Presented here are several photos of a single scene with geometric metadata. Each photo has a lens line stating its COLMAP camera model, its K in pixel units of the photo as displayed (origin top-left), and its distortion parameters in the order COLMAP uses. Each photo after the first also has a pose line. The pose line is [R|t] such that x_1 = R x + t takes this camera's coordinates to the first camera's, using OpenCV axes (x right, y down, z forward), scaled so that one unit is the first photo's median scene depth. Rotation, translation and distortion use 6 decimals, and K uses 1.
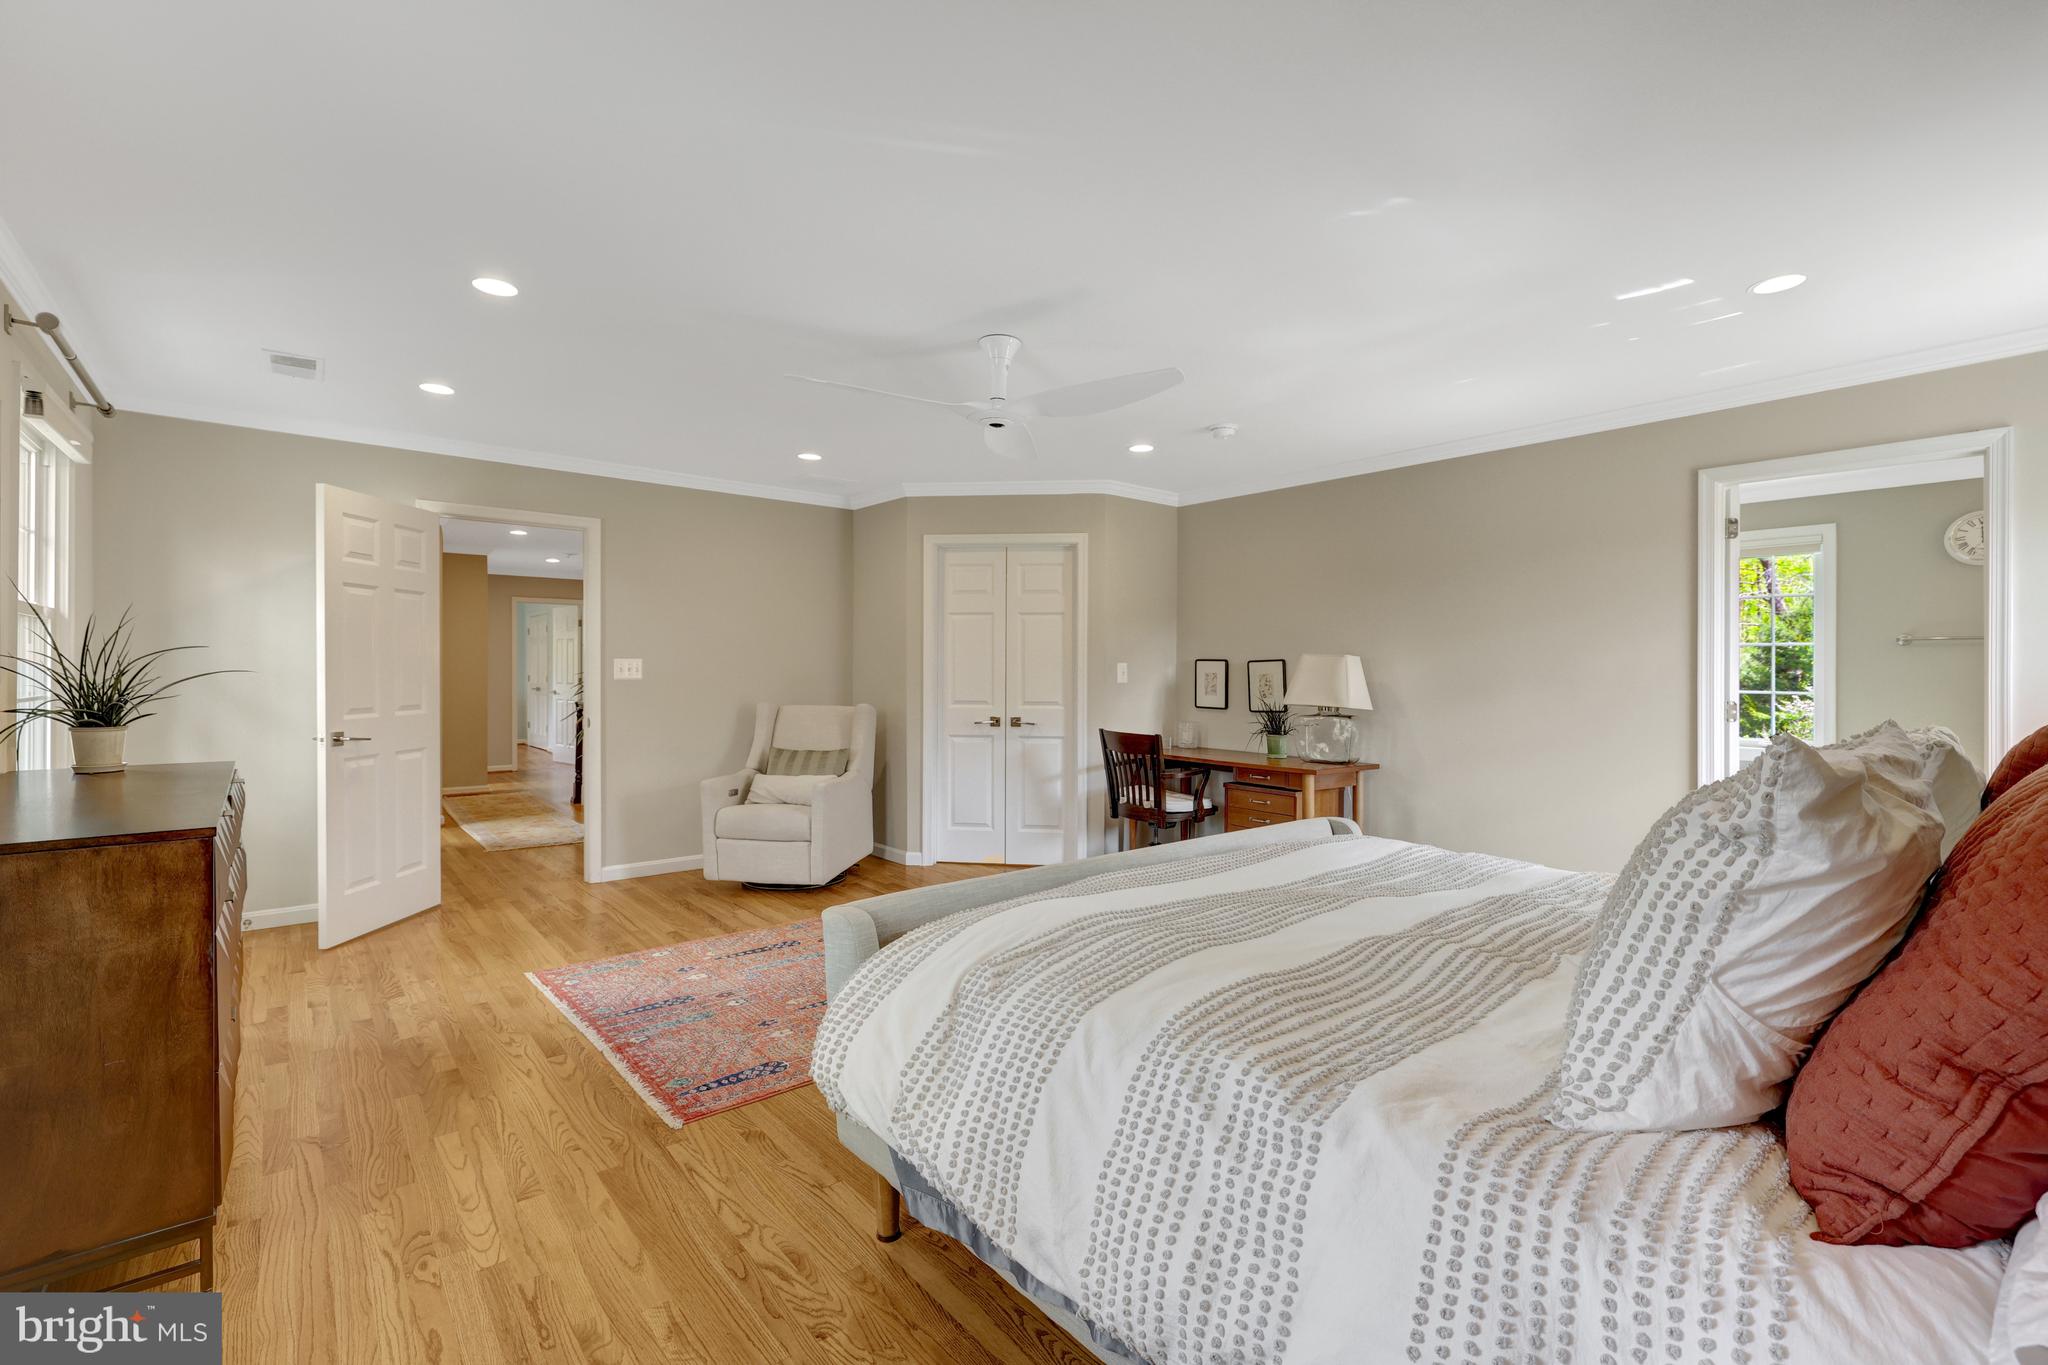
lens RADIAL K [[890.4, 0, 1018.0], [0, 890.4, 678.5], [0, 0, 1]] dist [-0.000132, -0.000013]
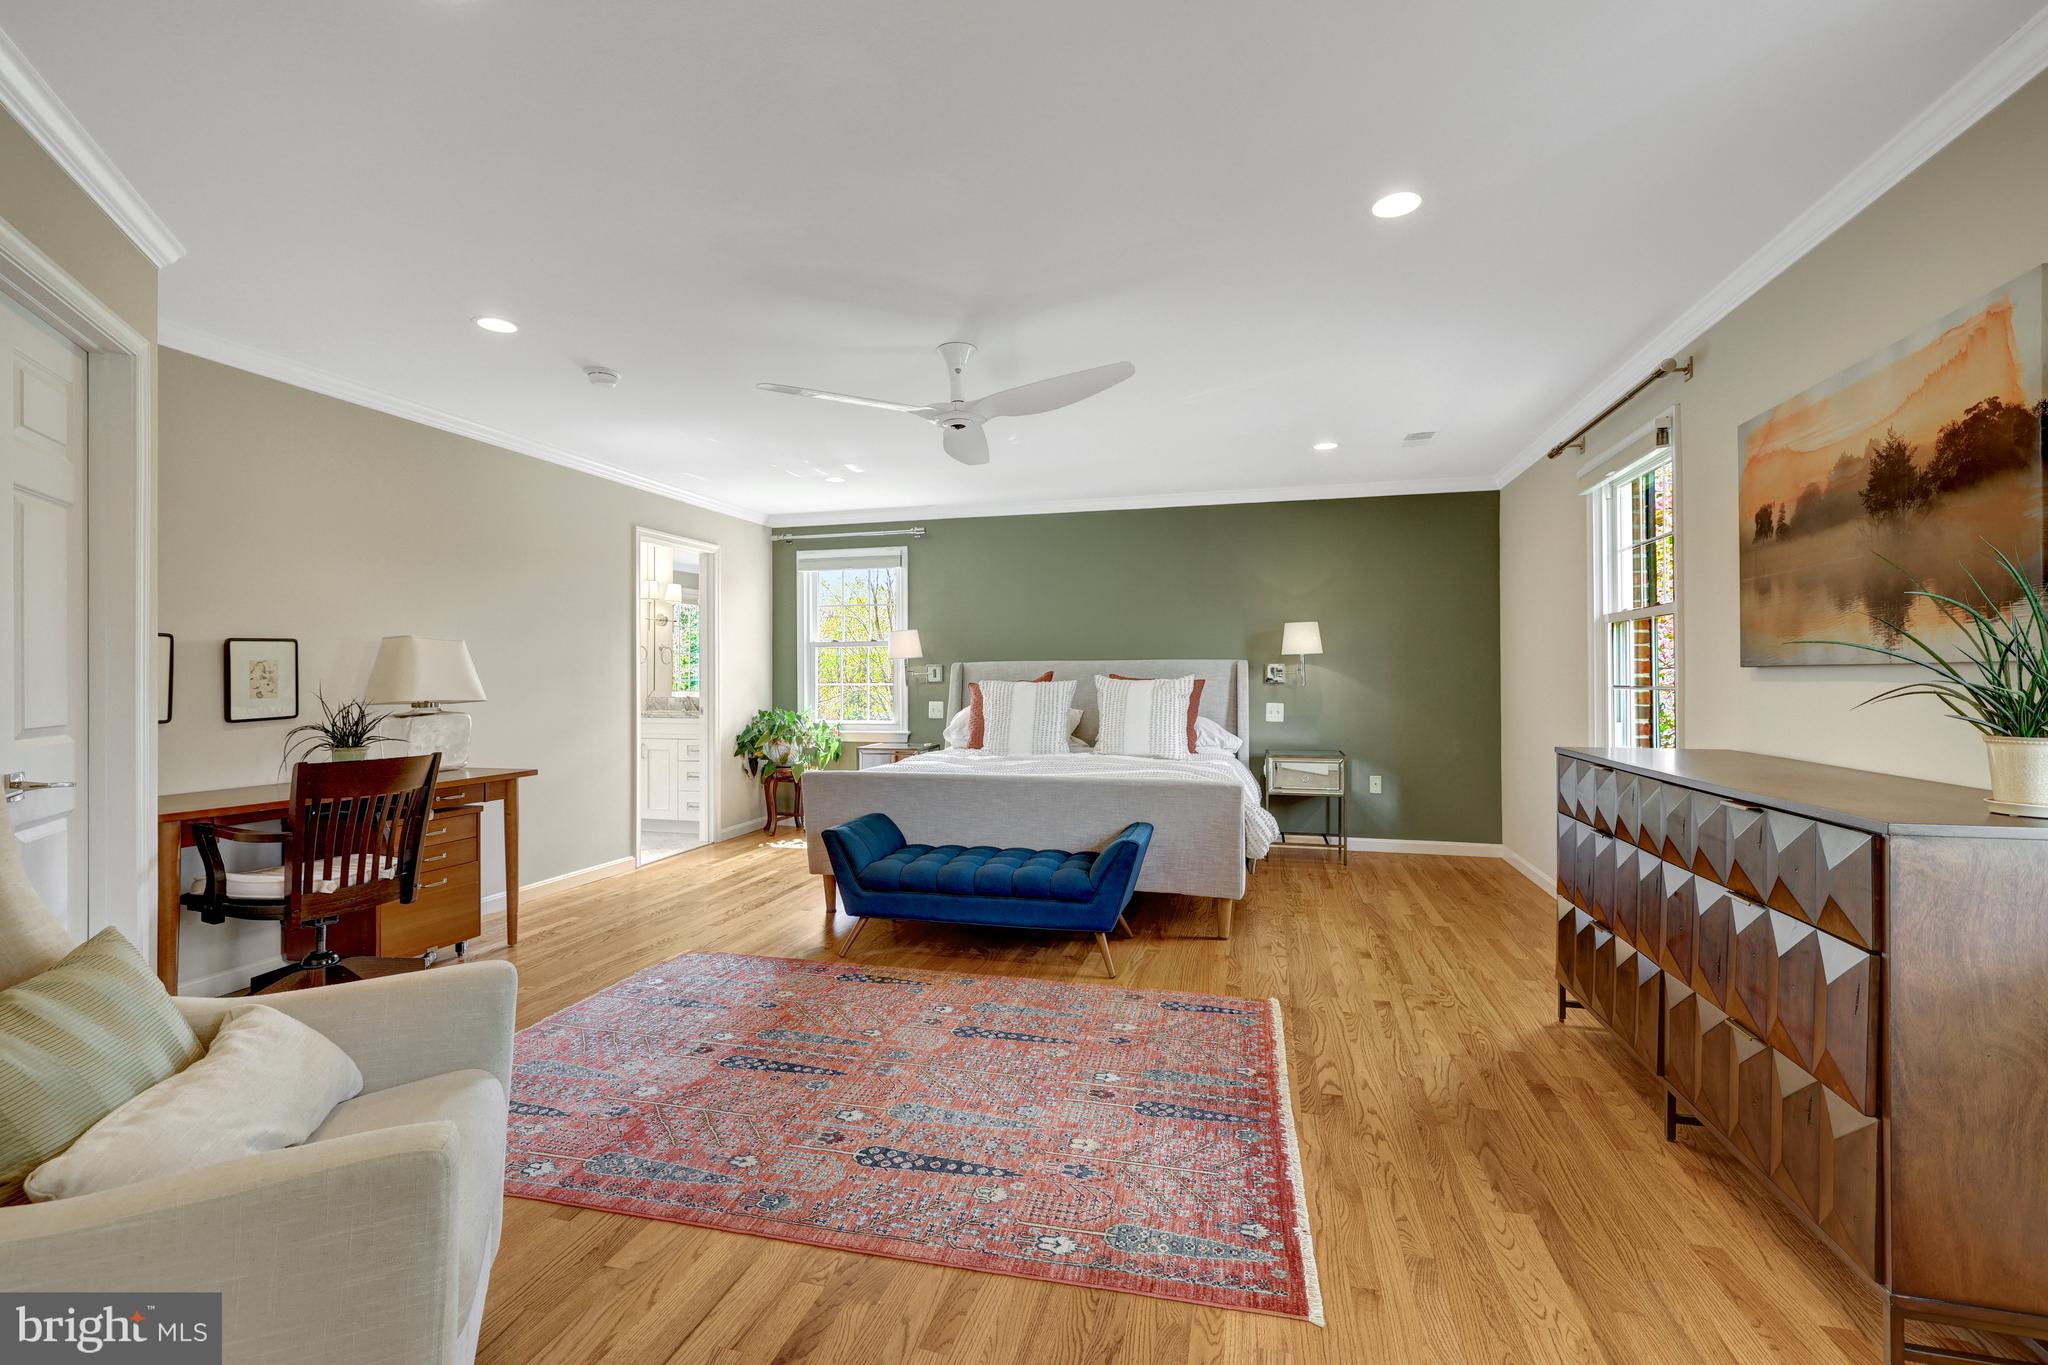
lens RADIAL K [[890.4, 0, 1022.3], [0, 890.4, 679.4], [0, 0, 1]] dist [-0.000132, -0.000013]
pose [[-0.586064, 0.000329, 0.810264, -0.792543], [0.001829, 0.999998, 0.000917, 0.011986], [-0.810262, 0.002019, -0.586064, 1.327974]]
